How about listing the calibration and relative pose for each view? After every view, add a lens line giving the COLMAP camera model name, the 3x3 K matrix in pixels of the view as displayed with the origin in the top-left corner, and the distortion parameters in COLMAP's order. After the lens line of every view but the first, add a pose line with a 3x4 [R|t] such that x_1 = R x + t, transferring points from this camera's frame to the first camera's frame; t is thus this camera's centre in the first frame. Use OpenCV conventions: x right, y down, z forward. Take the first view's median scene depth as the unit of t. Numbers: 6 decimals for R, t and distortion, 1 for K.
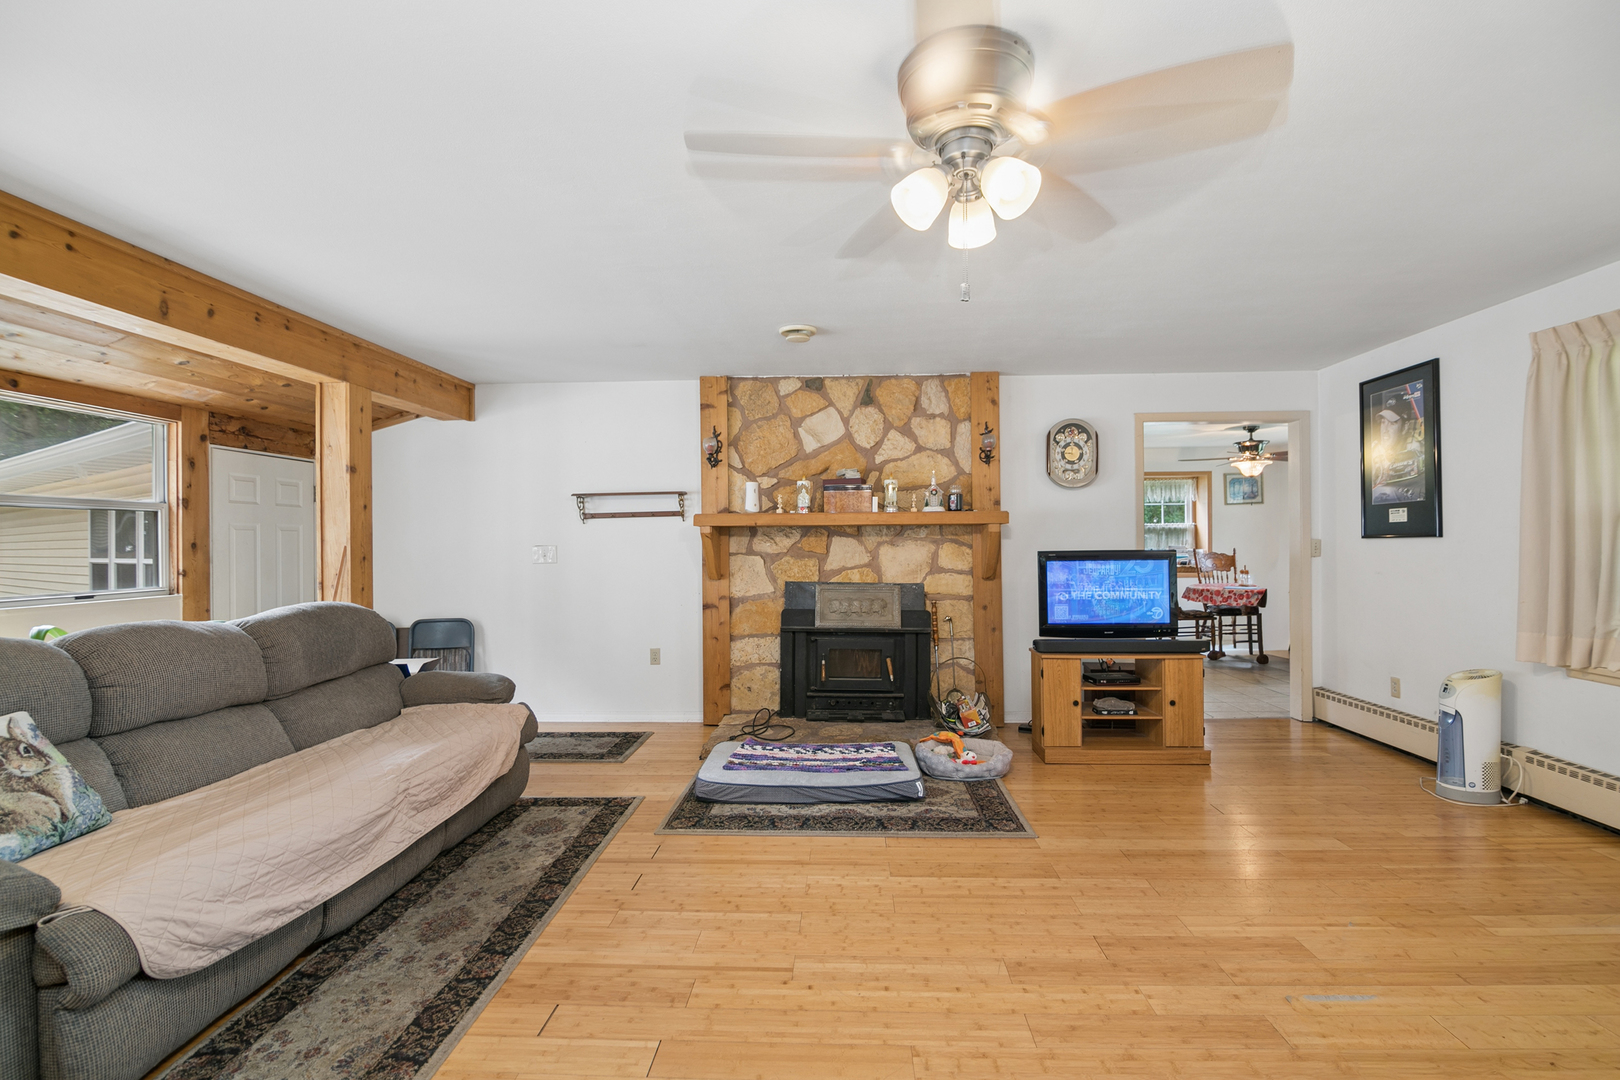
lens RADIAL K [[733.1, 0, 810.3], [0, 733.1, 533.1], [0, 0, 1]] dist [-0.000771, 0.000107]
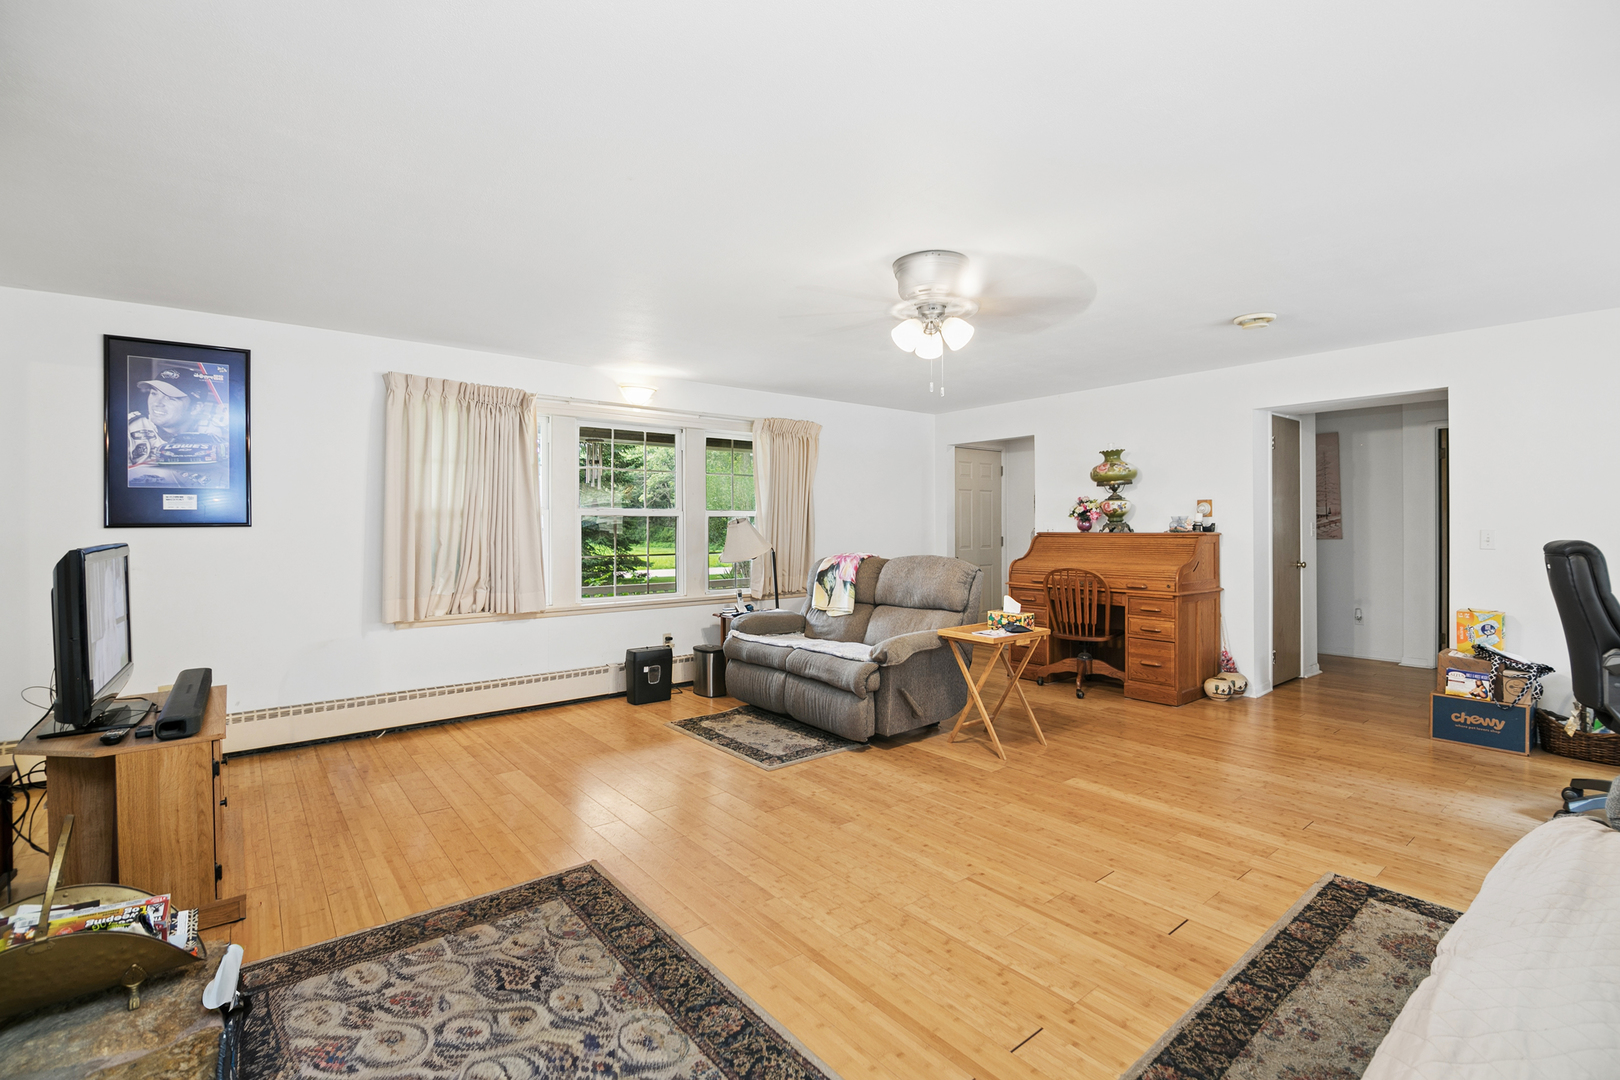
lens RADIAL K [[733.1, 0, 810.3], [0, 733.1, 533.1], [0, 0, 1]] dist [-0.000771, 0.000107]
pose [[-0.667729, -0.000030, 0.744405, -0.489731], [-0.002327, 0.999995, -0.002047, 0.017268], [-0.744401, -0.003099, -0.667726, 1.300823]]
